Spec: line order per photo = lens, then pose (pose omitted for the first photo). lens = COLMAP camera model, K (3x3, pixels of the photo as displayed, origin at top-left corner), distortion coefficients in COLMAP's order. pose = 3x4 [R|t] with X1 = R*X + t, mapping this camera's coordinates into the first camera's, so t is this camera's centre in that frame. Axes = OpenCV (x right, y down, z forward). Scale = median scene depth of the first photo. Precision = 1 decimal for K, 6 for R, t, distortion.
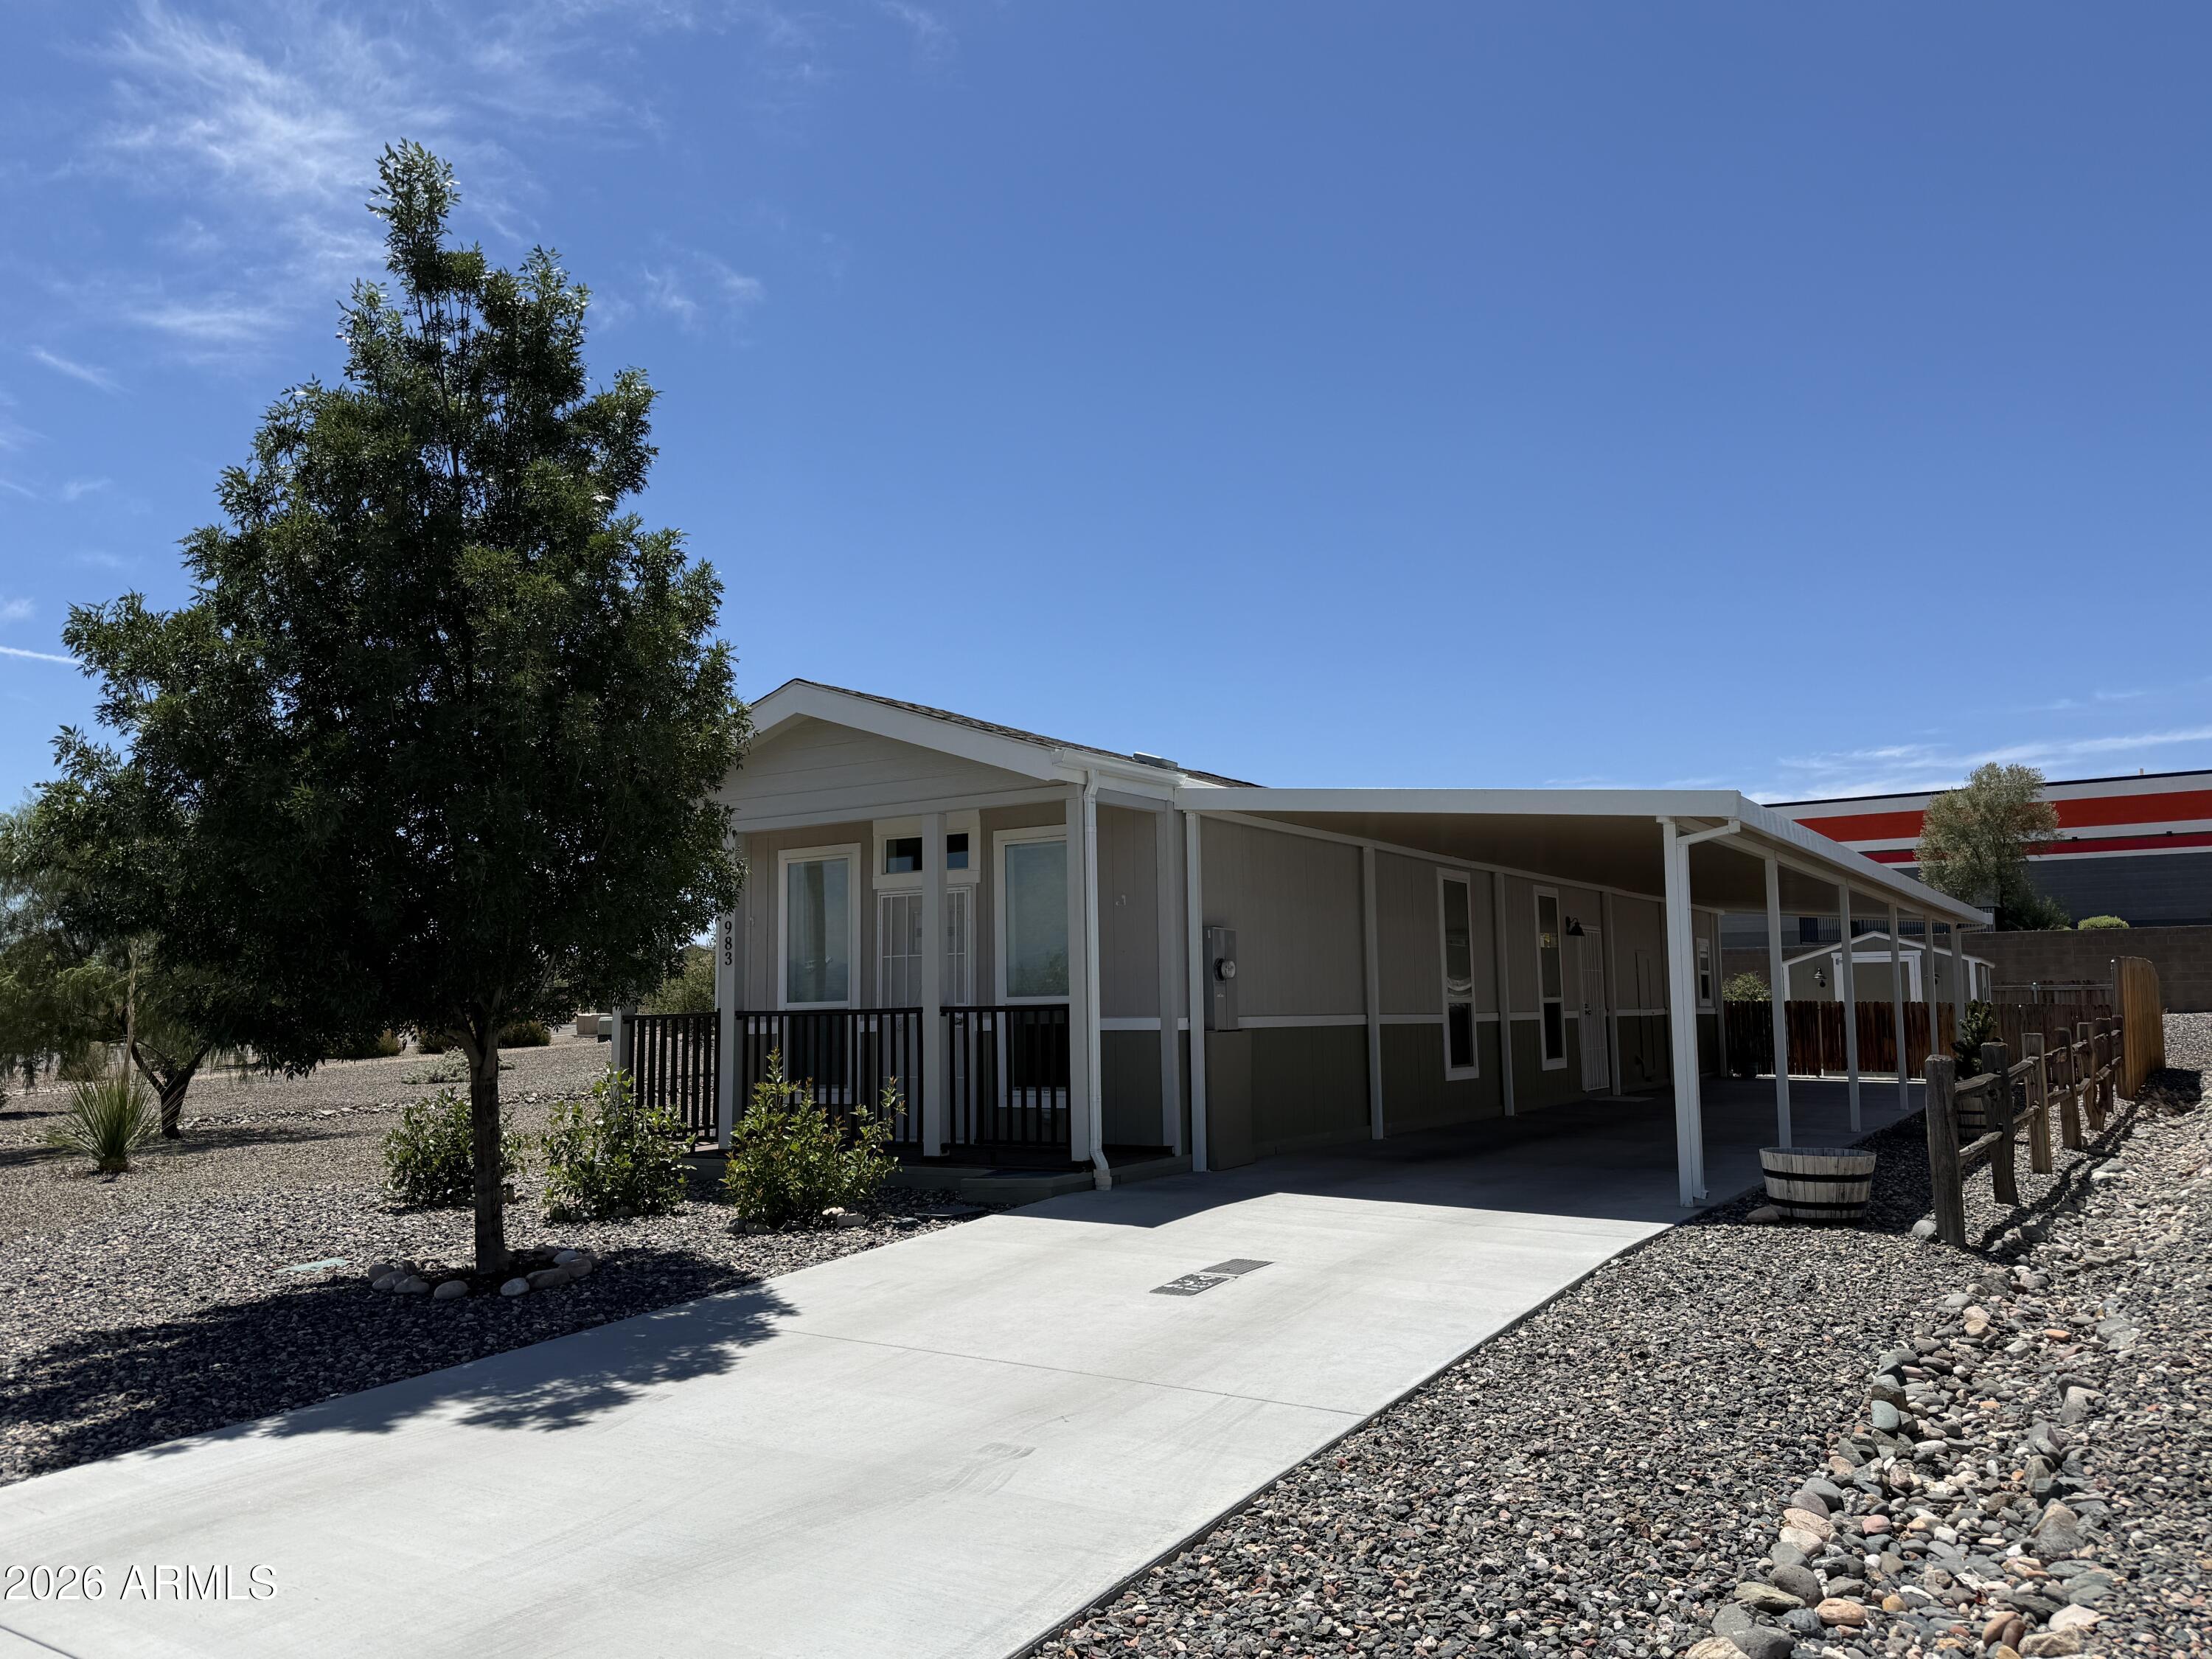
lens RADIAL K [[1613.4, 0, 1099.1], [0, 1613.4, 841.6], [0, 0, 1]] dist [0.010113, 0.000330]
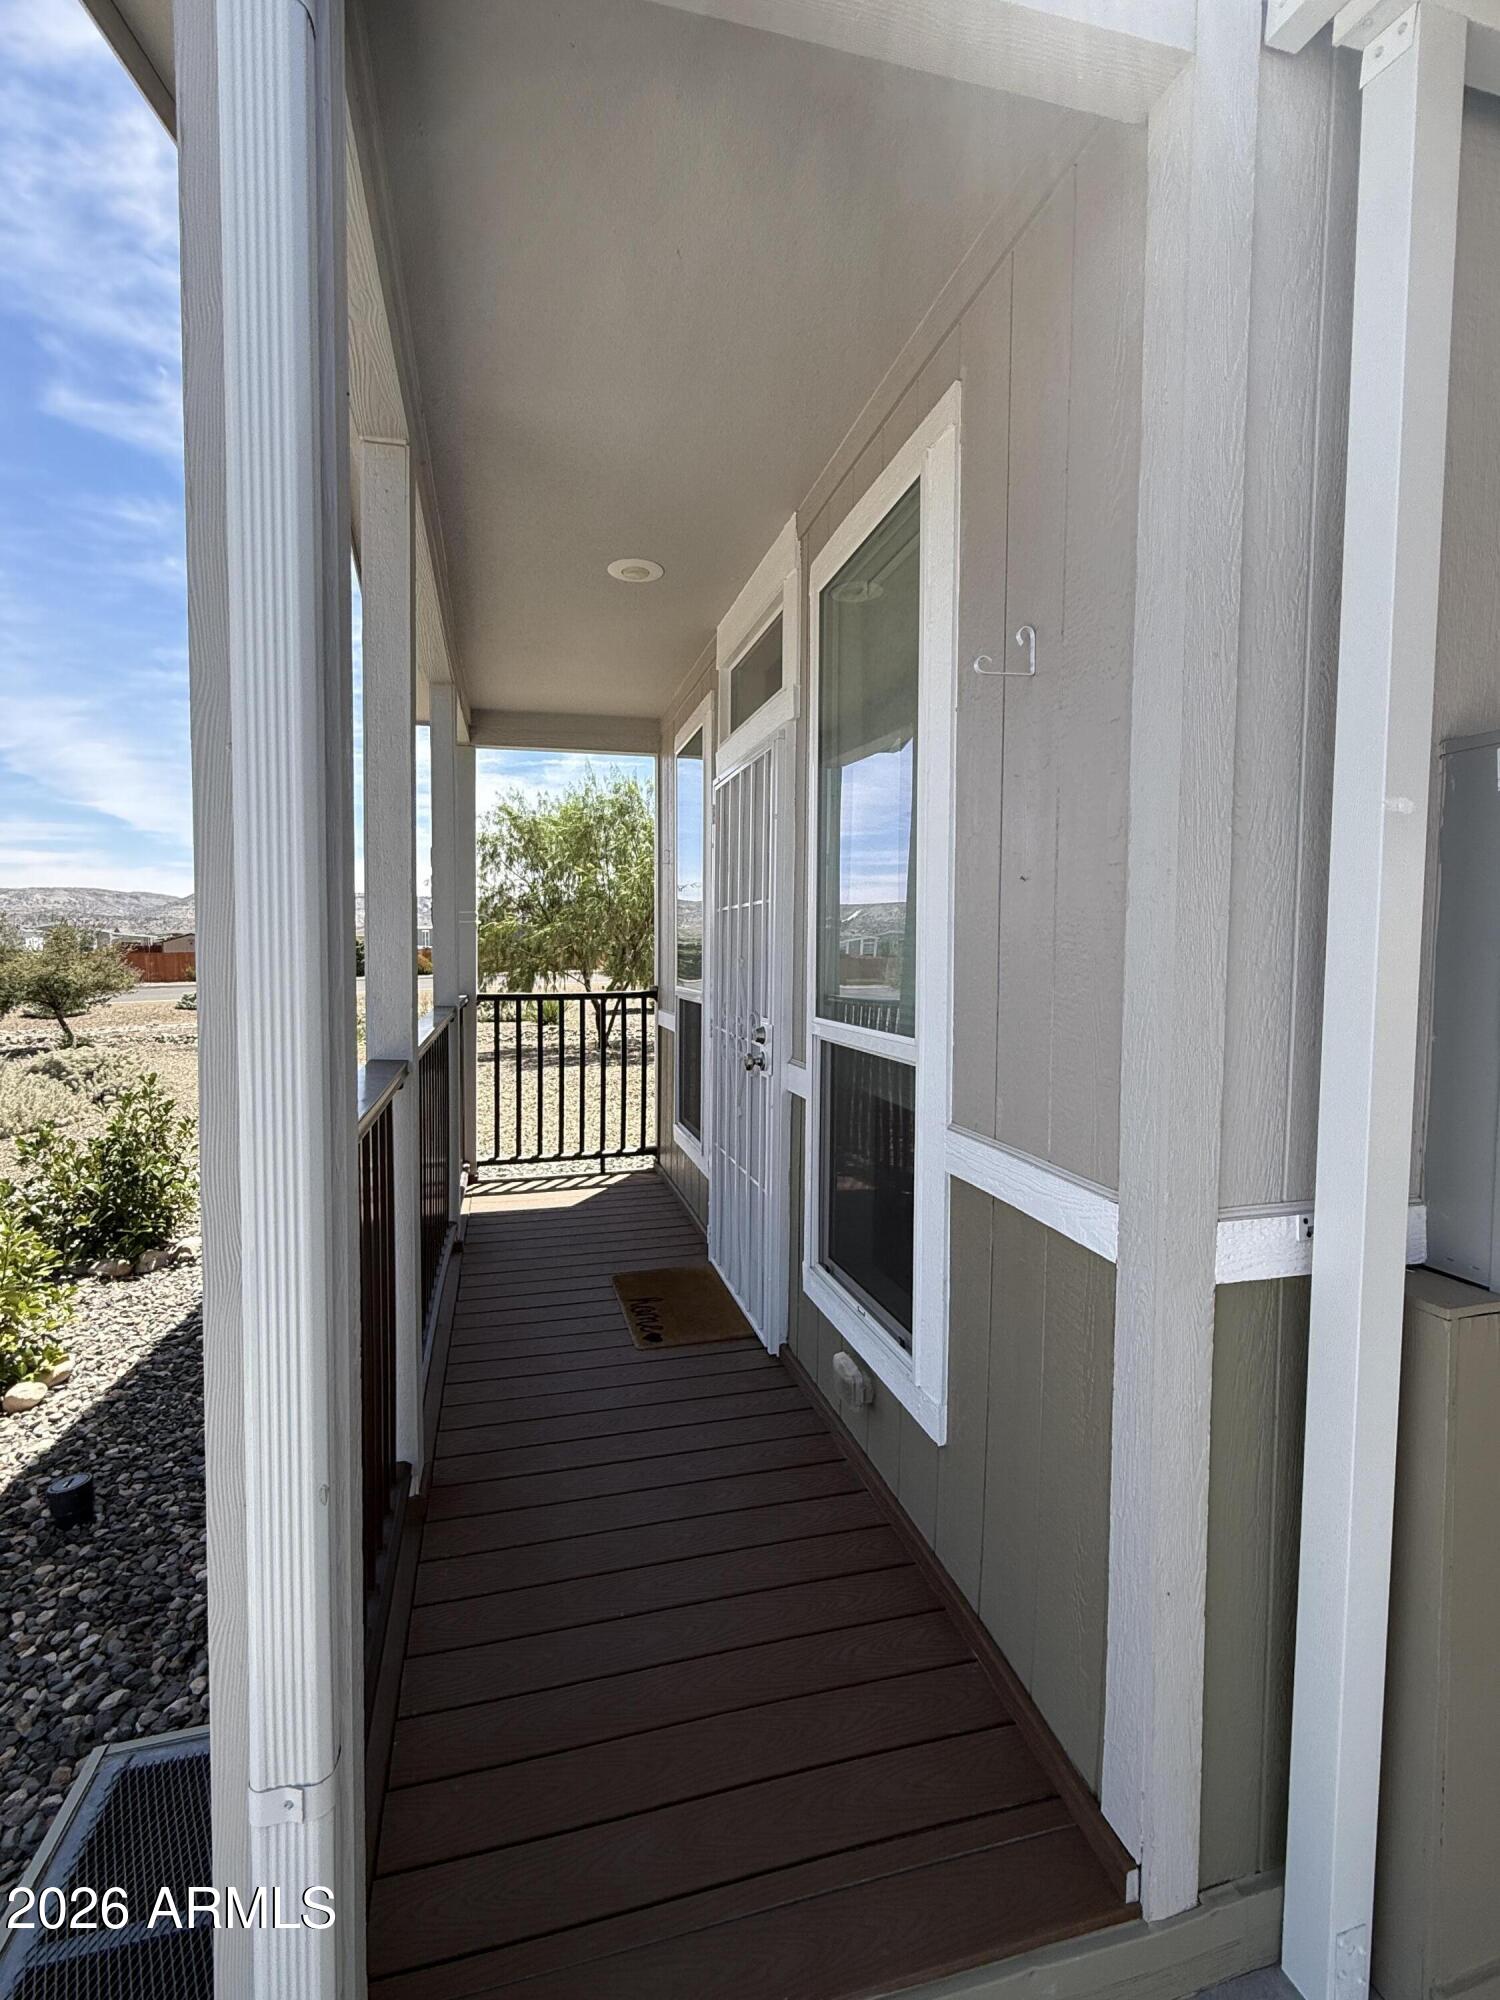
lens RADIAL K [[929.0, 0, 753.0], [0, 929.0, 1004.8], [0, 0, 1]] dist [0.001101, 0.000577]
pose [[0.736260, 0.060400, -0.673998, 0.064377], [0.057046, 0.986923, 0.150758, 0.051681], [0.674290, -0.149446, 0.723187, 0.710009]]
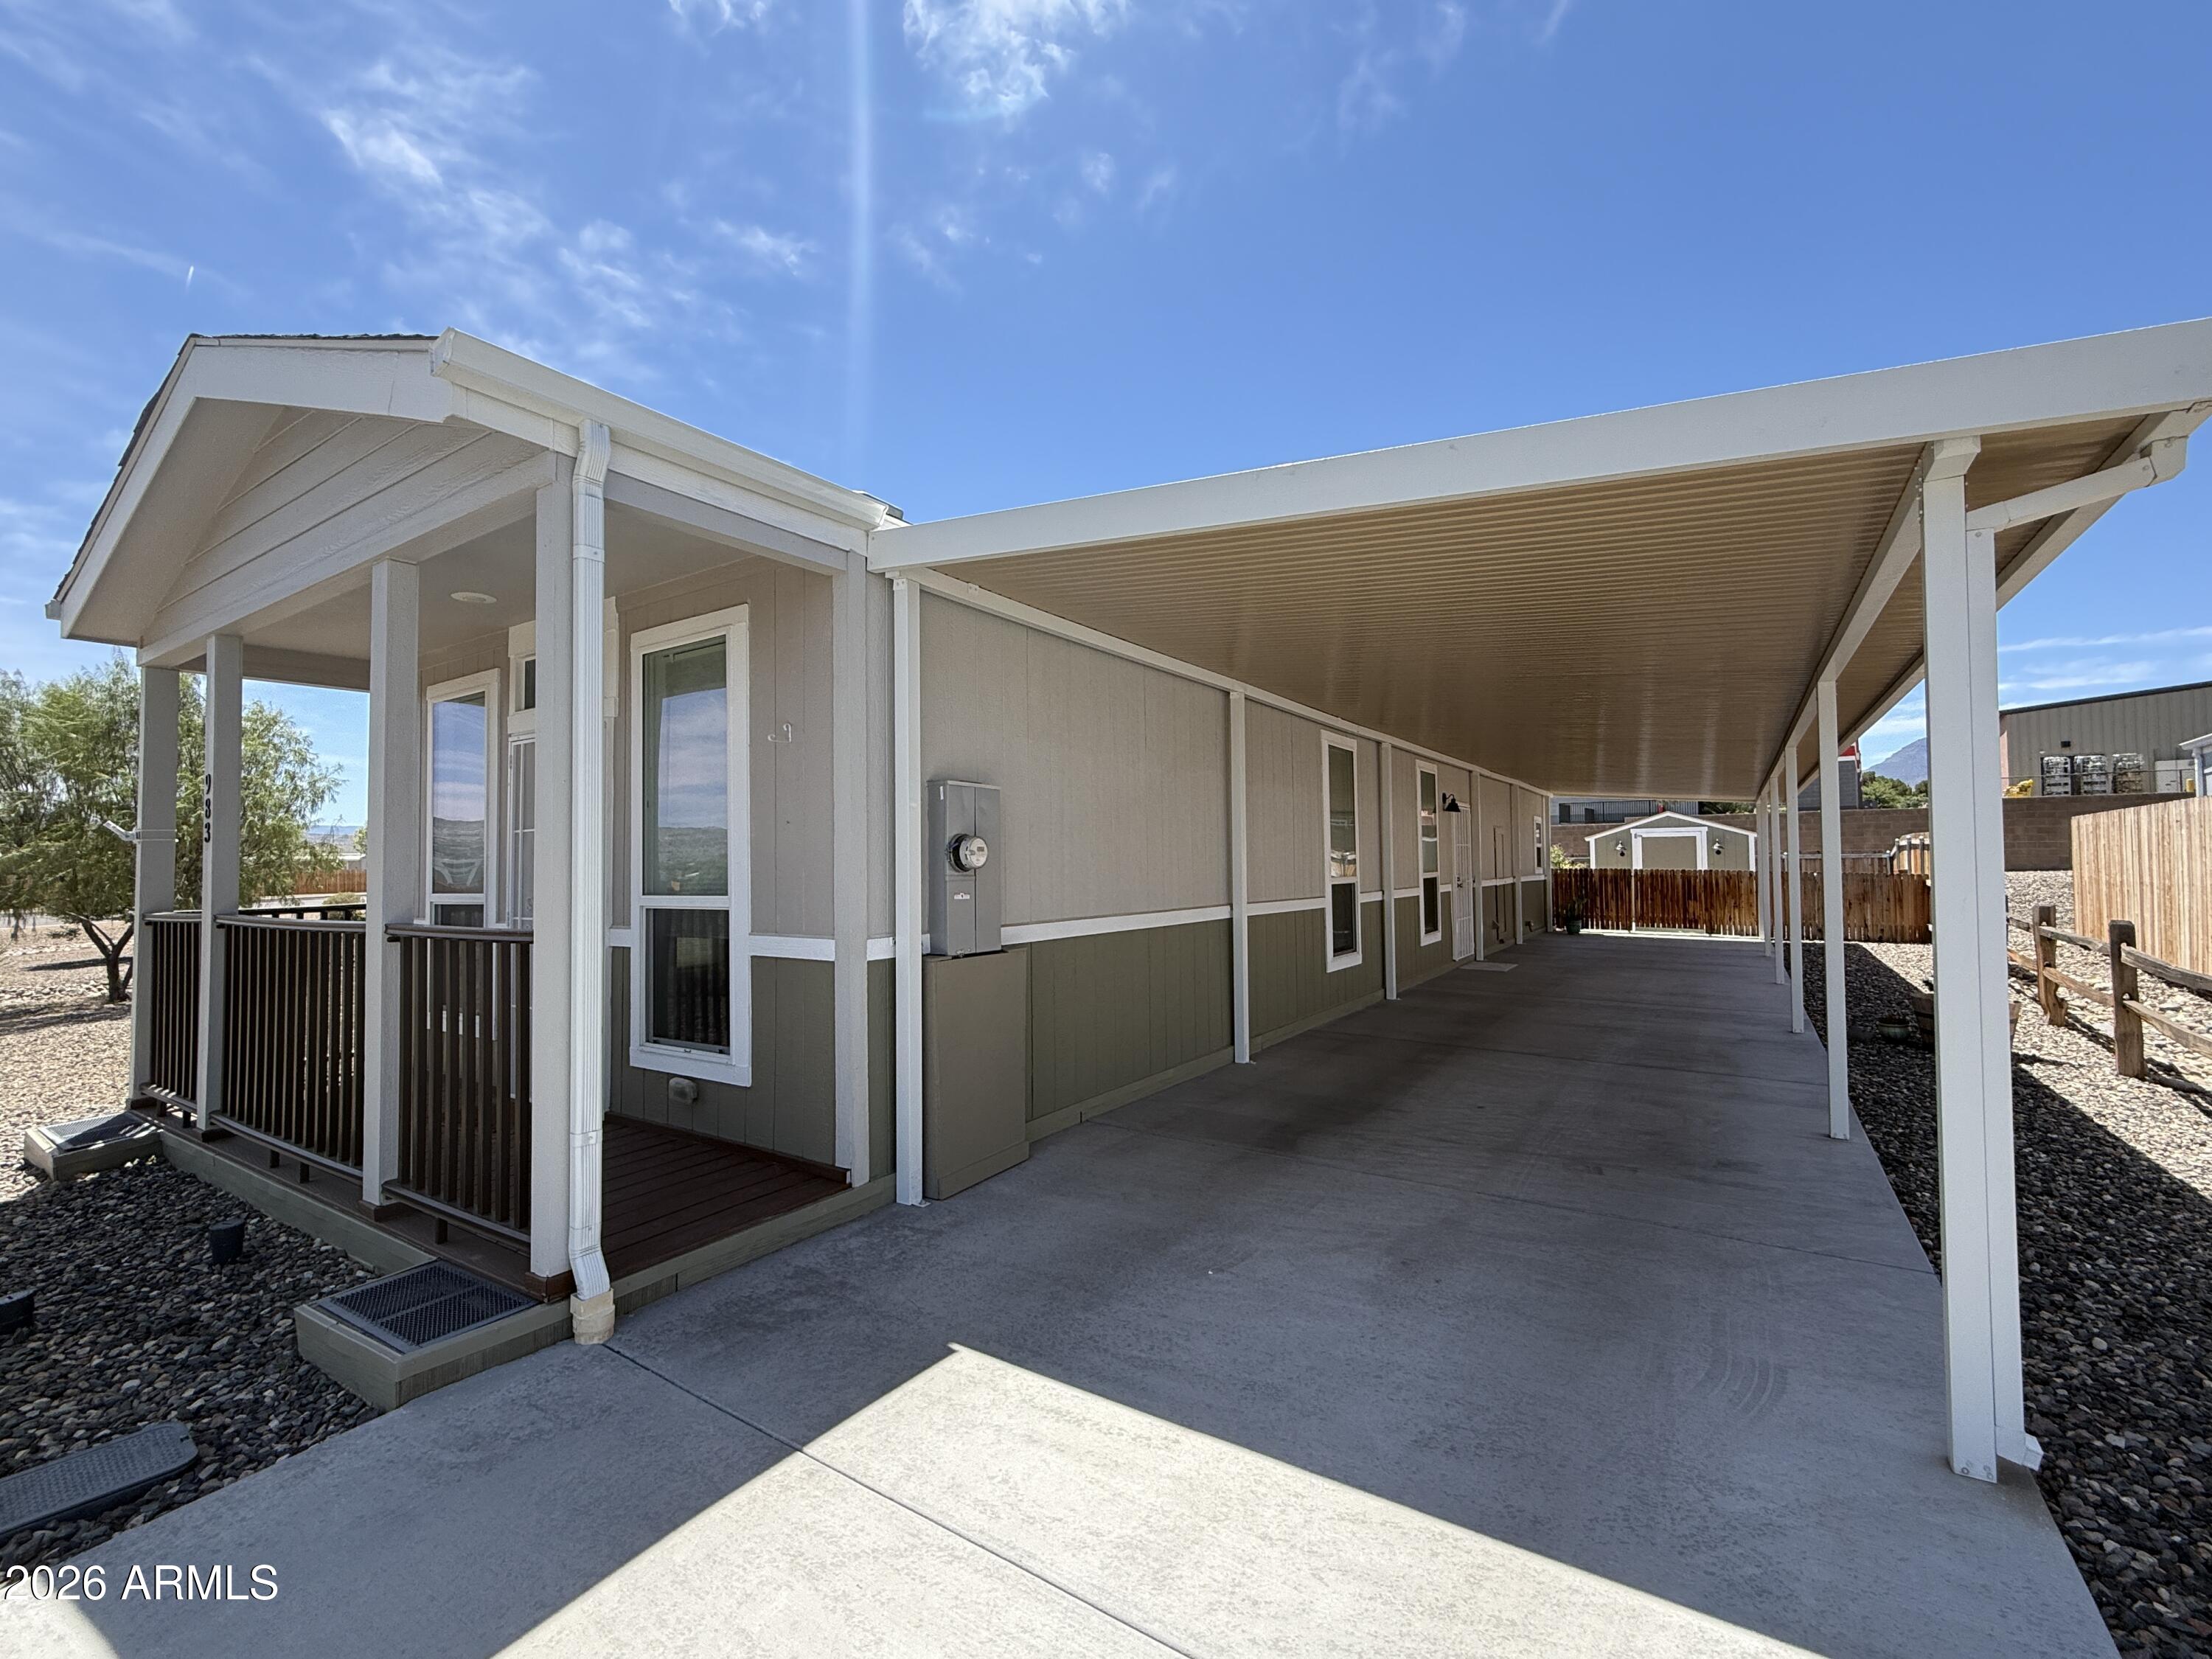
lens RADIAL K [[958.4, 0, 1104.9], [0, 958.4, 841.8], [0, 0, 1]] dist [-0.002452, -0.000148]
pose [[0.999979, 0.001810, -0.006253, 0.106955], [-0.001295, 0.996687, 0.081324, 0.038253], [0.006379, -0.081314, 0.996668, 0.535332]]
